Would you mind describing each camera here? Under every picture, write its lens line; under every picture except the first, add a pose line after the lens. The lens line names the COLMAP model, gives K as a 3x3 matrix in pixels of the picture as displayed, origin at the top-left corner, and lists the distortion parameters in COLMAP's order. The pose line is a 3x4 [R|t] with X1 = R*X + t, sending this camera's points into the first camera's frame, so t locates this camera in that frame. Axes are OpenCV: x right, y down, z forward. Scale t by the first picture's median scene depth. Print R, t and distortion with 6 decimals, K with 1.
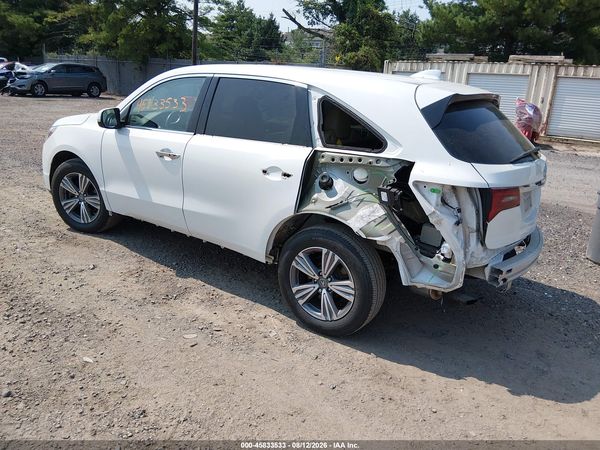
lens RADIAL K [[456.9, 0, 300.0], [0, 456.9, 225.0], [0, 0, 1]] dist [0.123884, -0.220676]
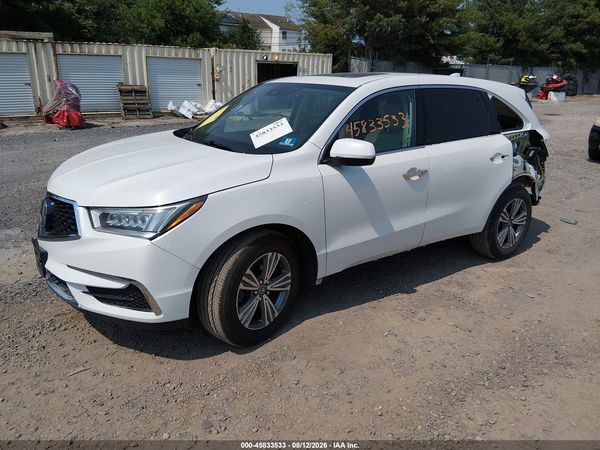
lens RADIAL K [[462.5, 0, 300.0], [0, 462.5, 225.0], [0, 0, 1]] dist [0.051640, -0.083748]
pose [[0.314162, -0.337621, 0.887307, -1.497554], [0.281957, 0.925639, 0.252376, -0.436543], [-0.906533, 0.170896, 0.385995, 1.041804]]
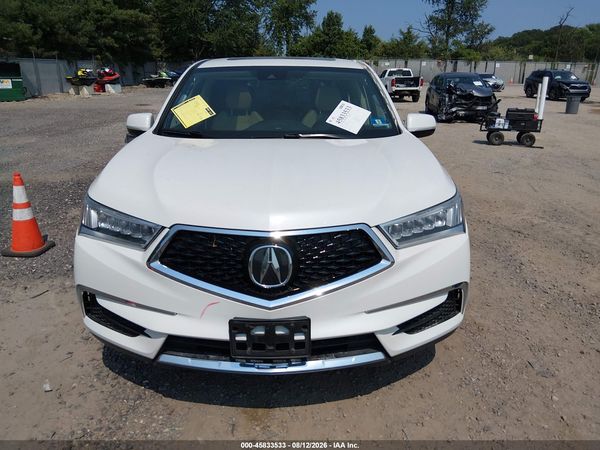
lens RADIAL K [[462.5, 0, 300.0], [0, 462.5, 225.0], [0, 0, 1]] dist [0.051640, -0.083748]
pose [[-0.566670, -0.305612, 0.765171, -1.308584], [0.214623, 0.841859, 0.495187, -0.664933], [-0.795501, 0.444831, -0.411465, 1.930135]]
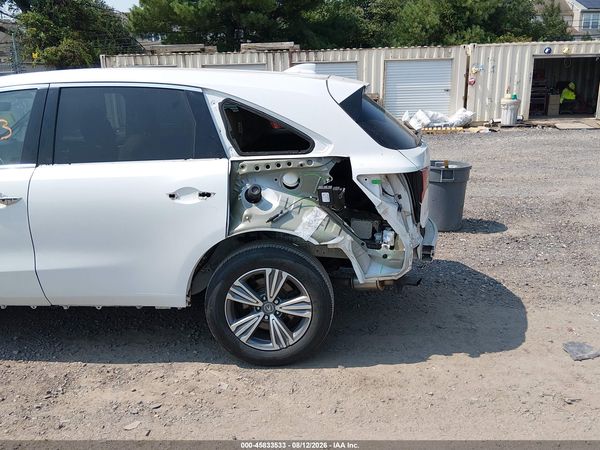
lens RADIAL K [[545.0, 0, 300.0], [0, 545.0, 225.0], [0, 0, 1]] dist [0.145086, -0.279515]
pose [[0.846005, -0.201876, 0.493478, -0.386570], [0.220587, 0.975146, 0.020753, -0.037433], [-0.485403, 0.091298, 0.869511, 0.047629]]
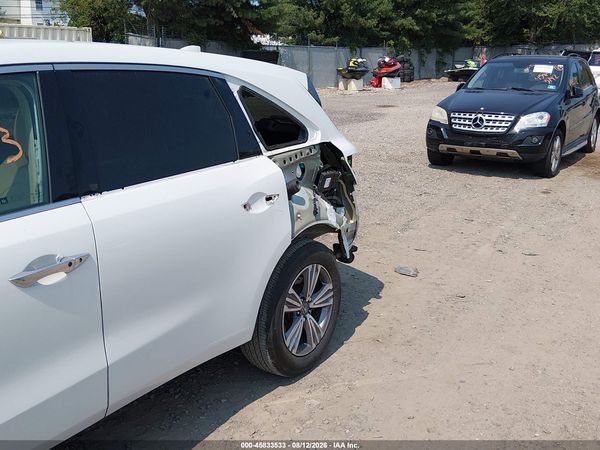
lens RADIAL K [[608.3, 0, 300.0], [0, 608.3, 225.0], [0, 0, 1]] dist [0.108081, -0.004001]
pose [[-0.019560, -0.307263, 0.951424, -0.951253], [0.293234, 0.907994, 0.299266, -0.342585], [-0.955841, 0.284844, 0.072340, 0.893406]]
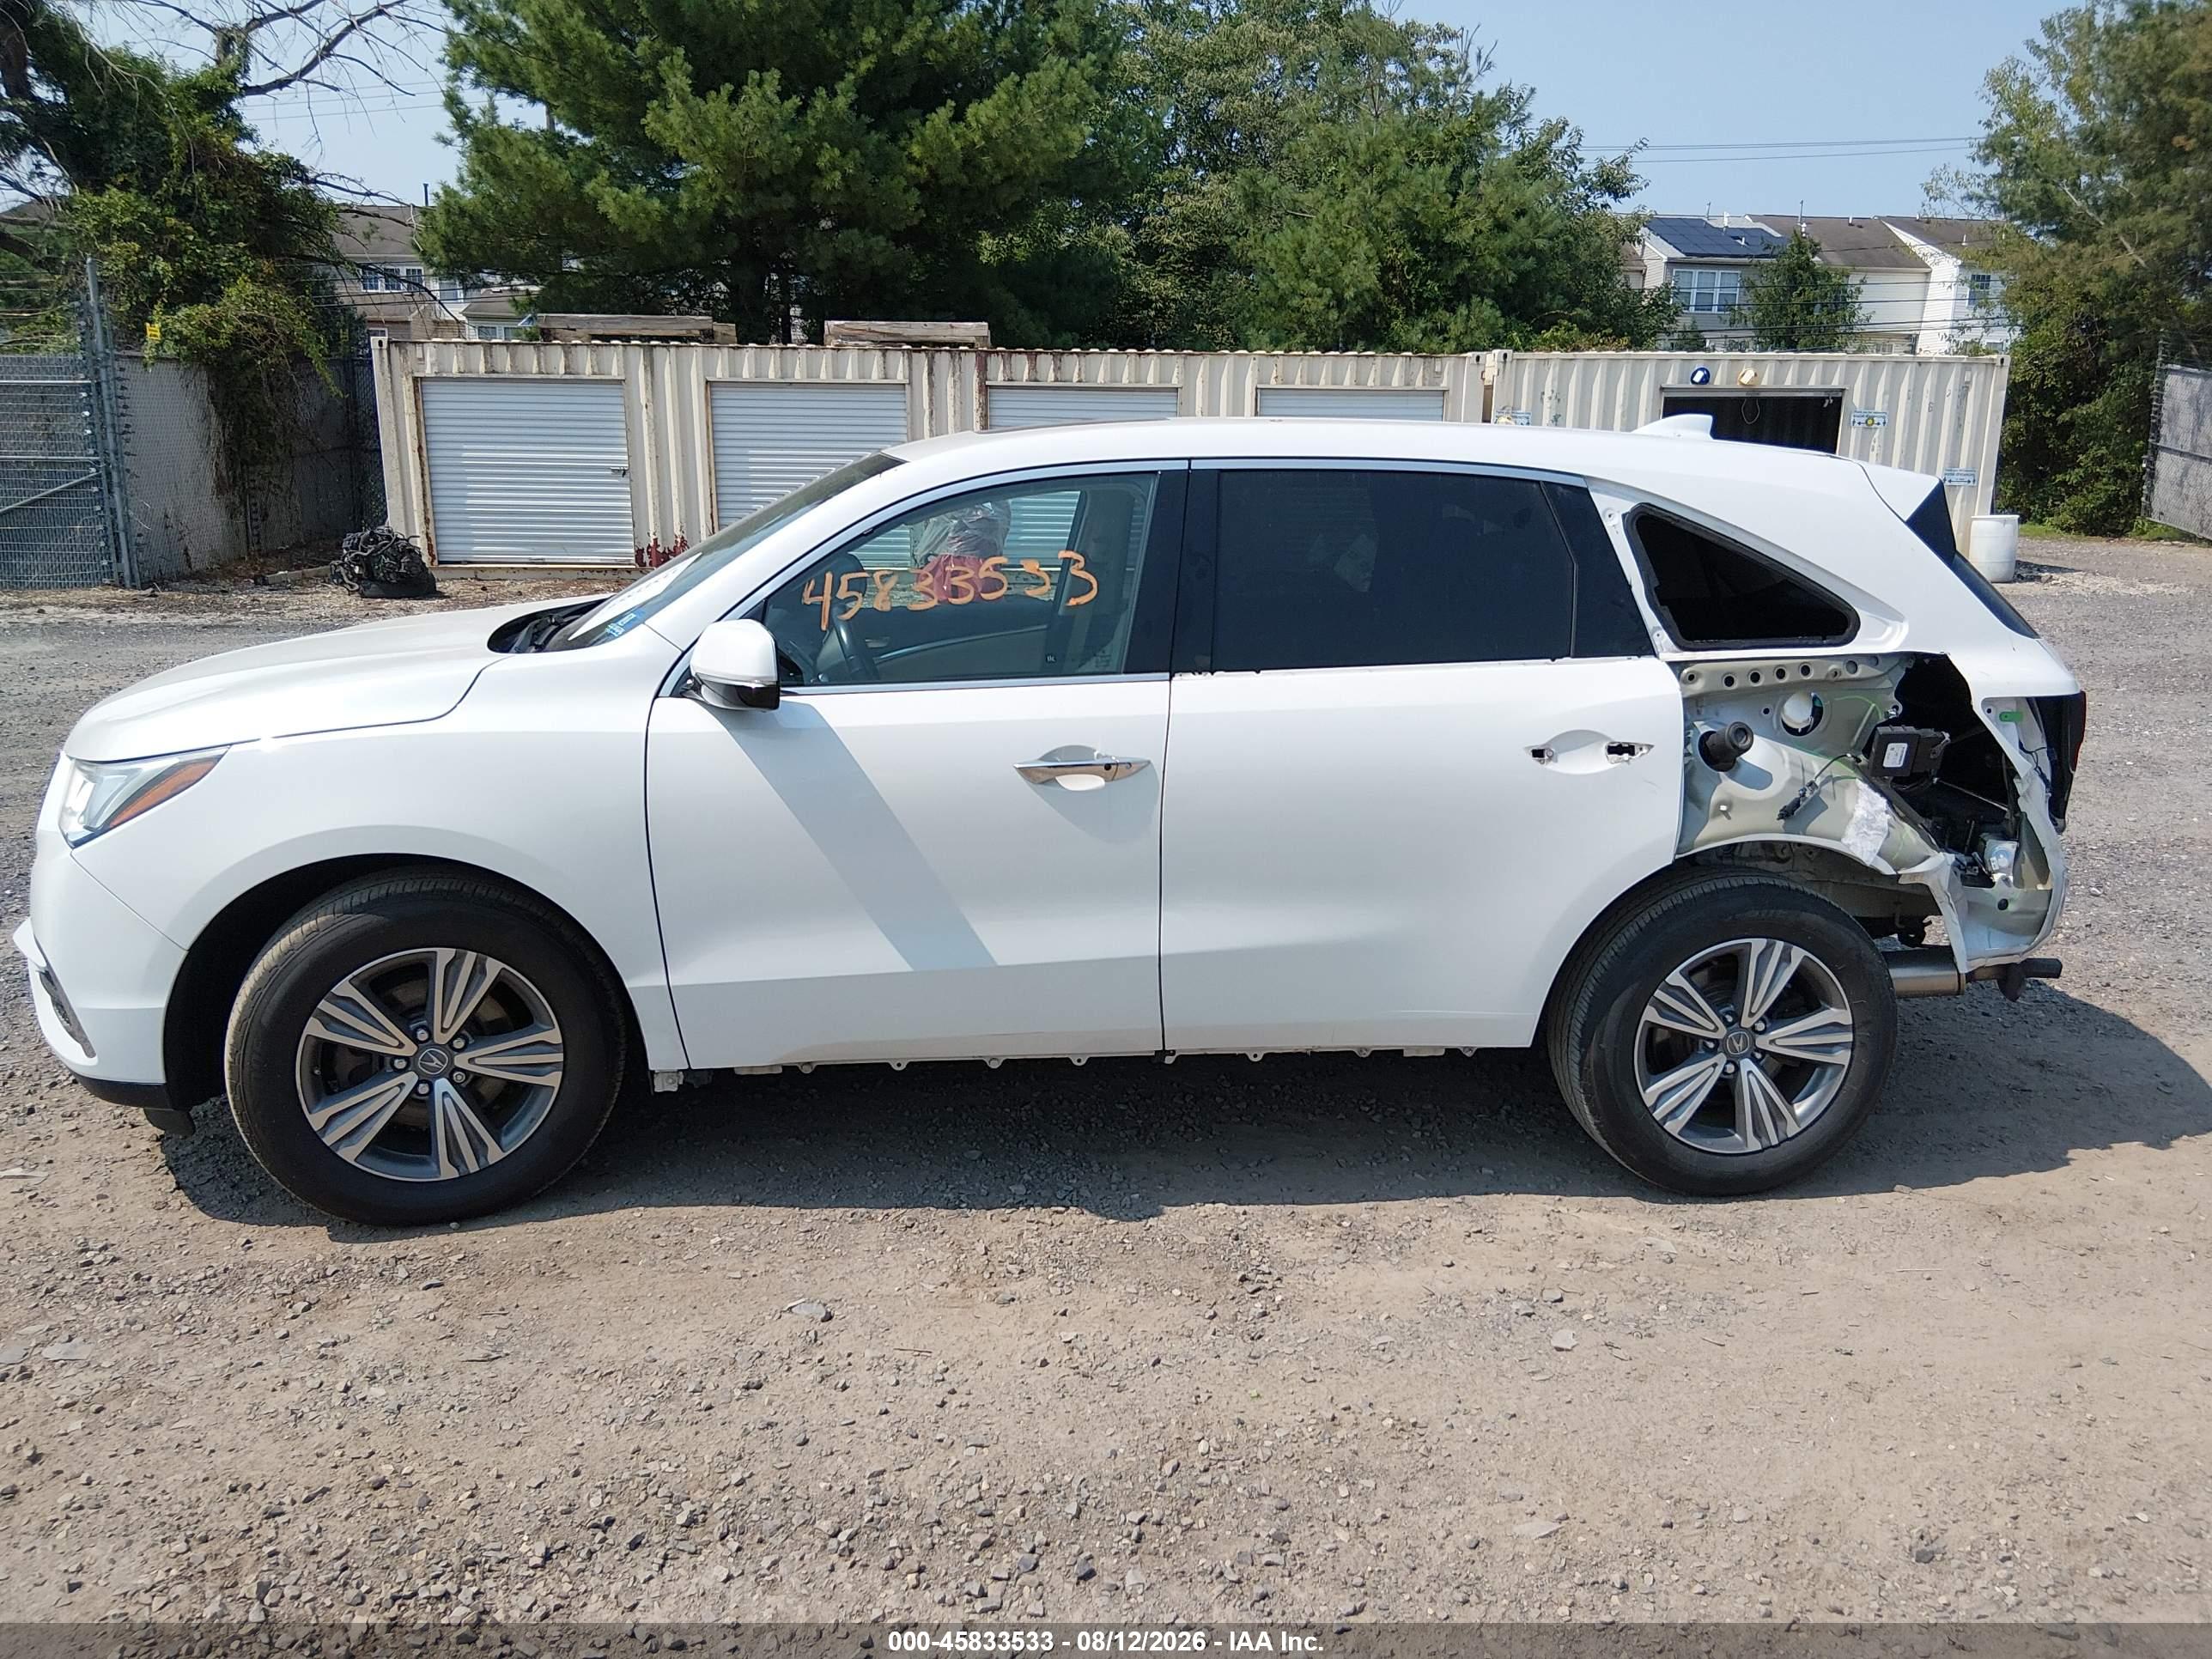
lens RADIAL K [[1684.4, 0, 1106.0], [0, 1684.4, 829.5], [0, 0, 1]] dist [0.123884, -0.220676]
pose [[0.745213, -0.195492, 0.637526, -1.079013], [0.227721, 0.973193, 0.032235, -0.175694], [-0.626738, 0.121156, 0.769754, 0.305524]]
